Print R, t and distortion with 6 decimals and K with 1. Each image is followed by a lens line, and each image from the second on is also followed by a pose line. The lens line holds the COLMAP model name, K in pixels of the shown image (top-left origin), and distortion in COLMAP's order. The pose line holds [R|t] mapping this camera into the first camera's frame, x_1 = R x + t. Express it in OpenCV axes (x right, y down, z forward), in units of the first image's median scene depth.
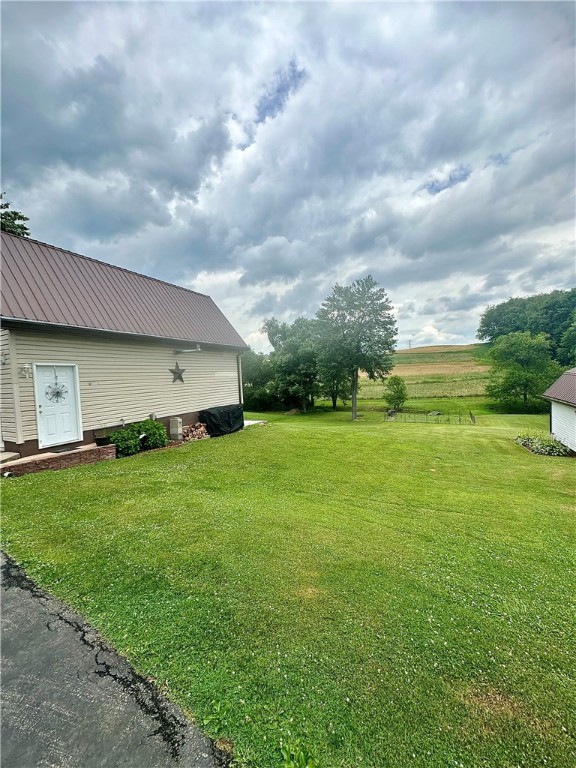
lens RADIAL K [[307.5, 0, 289.6], [0, 307.5, 385.4], [0, 0, 1]] dist [-0.002457, 0.000073]
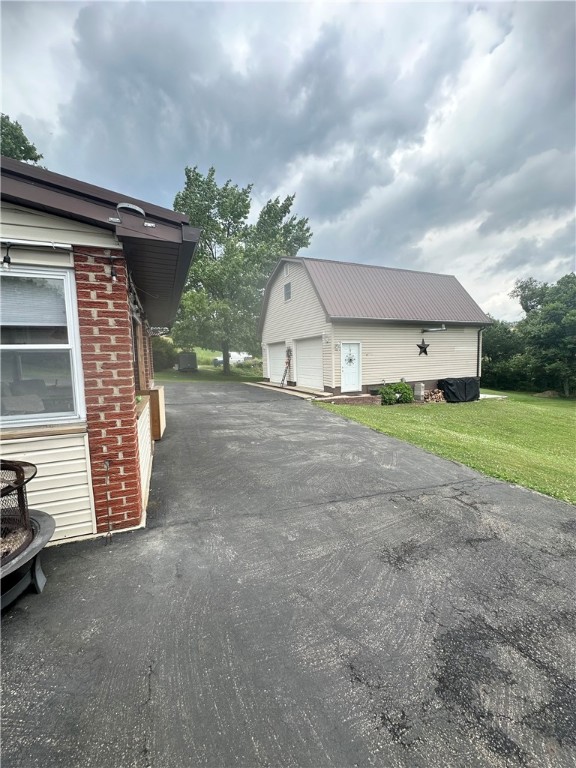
lens RADIAL K [[307.5, 0, 289.6], [0, 307.5, 385.4], [0, 0, 1]] dist [-0.002457, 0.000073]
pose [[0.764643, 0.091561, -0.637916, 0.038092], [-0.031545, 0.993987, 0.104857, -0.001431], [0.643681, -0.060055, 0.762934, -0.378136]]
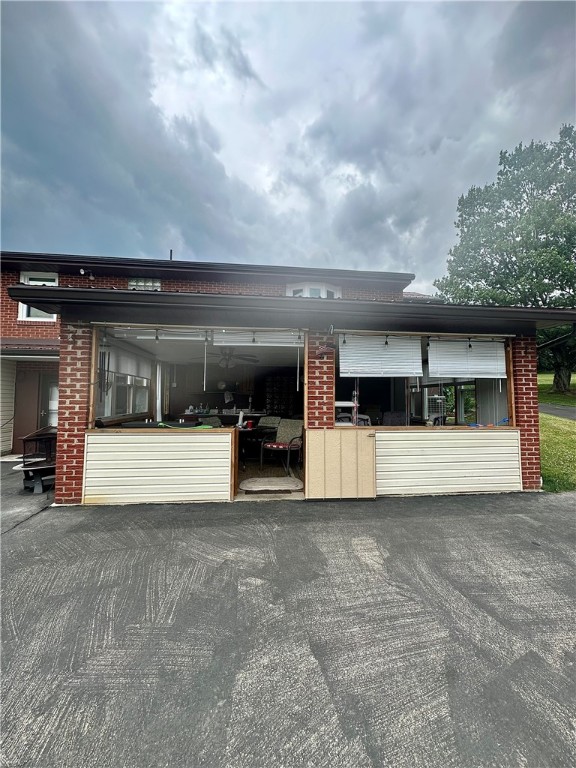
lens RADIAL K [[307.5, 0, 289.6], [0, 307.5, 385.4], [0, 0, 1]] dist [-0.002457, 0.000073]
pose [[-0.829697, 0.025255, -0.557643, -0.252200], [0.027015, 0.999622, 0.005079, 0.011201], [0.557560, -0.010851, -0.830066, 0.209759]]
